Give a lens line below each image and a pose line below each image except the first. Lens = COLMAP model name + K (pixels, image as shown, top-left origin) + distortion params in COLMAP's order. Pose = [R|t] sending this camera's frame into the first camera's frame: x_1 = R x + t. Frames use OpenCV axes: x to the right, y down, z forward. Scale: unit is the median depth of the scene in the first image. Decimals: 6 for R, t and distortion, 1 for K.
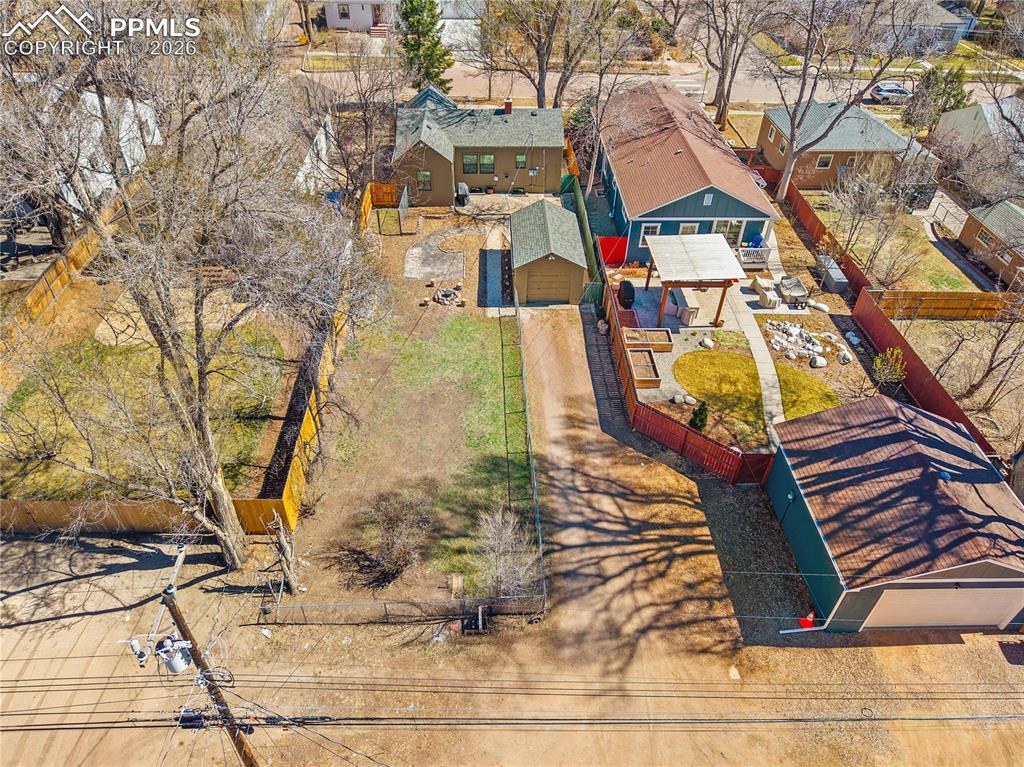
lens RADIAL K [[695.7, 0, 512.0], [0, 695.7, 383.5], [0, 0, 1]] dist [0.028800, -0.029989]
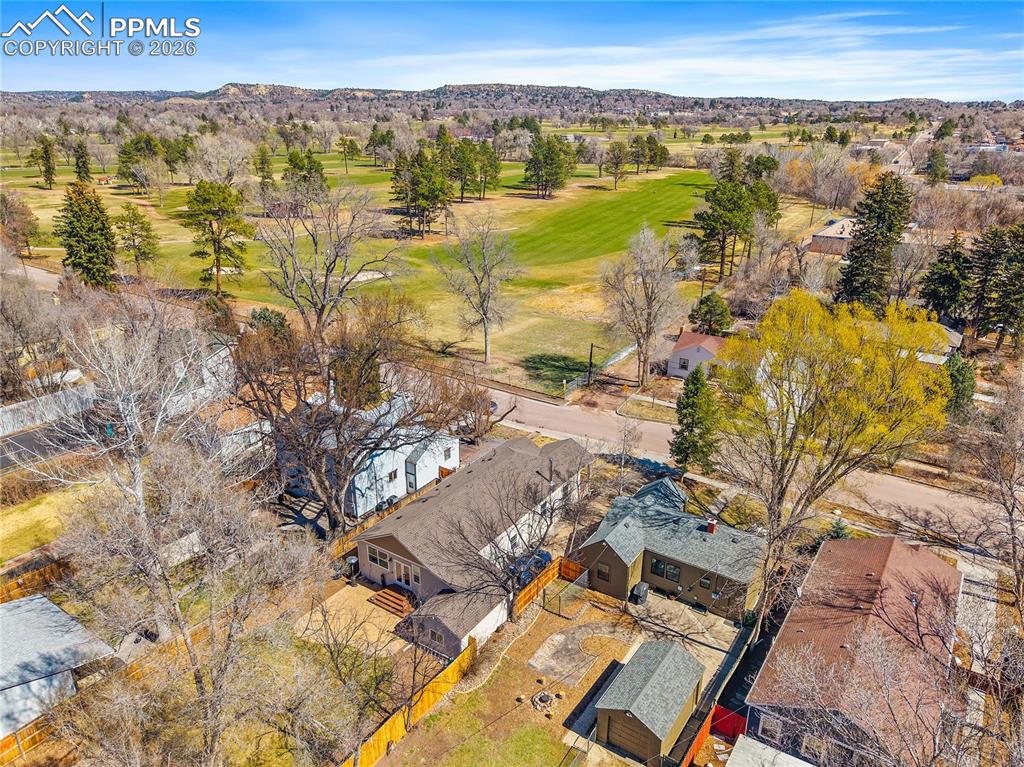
lens RADIAL K [[715.1, 0, 513.1], [0, 715.1, 391.0], [0, 0, 1]] dist [0.075525, -0.108539]
pose [[0.807600, 0.208072, -0.551804, 0.533488], [-0.372258, 0.905579, -0.203350, -0.441394], [0.457391, 0.369639, 0.808802, -0.126235]]
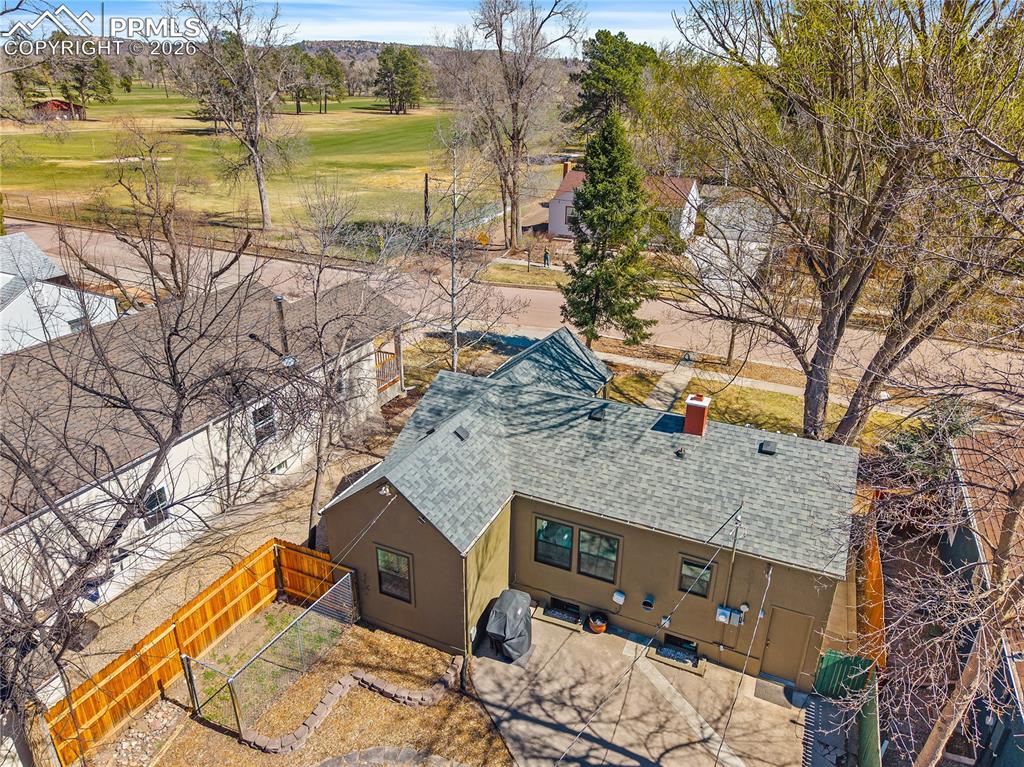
lens RADIAL K [[695.7, 0, 512.0], [0, 695.7, 383.5], [0, 0, 1]] dist [0.028800, -0.029989]
pose [[0.896050, 0.179256, -0.406156, 0.093041], [-0.286172, 0.932645, -0.219723, -0.533441], [0.339412, 0.313113, 0.886995, 1.120261]]
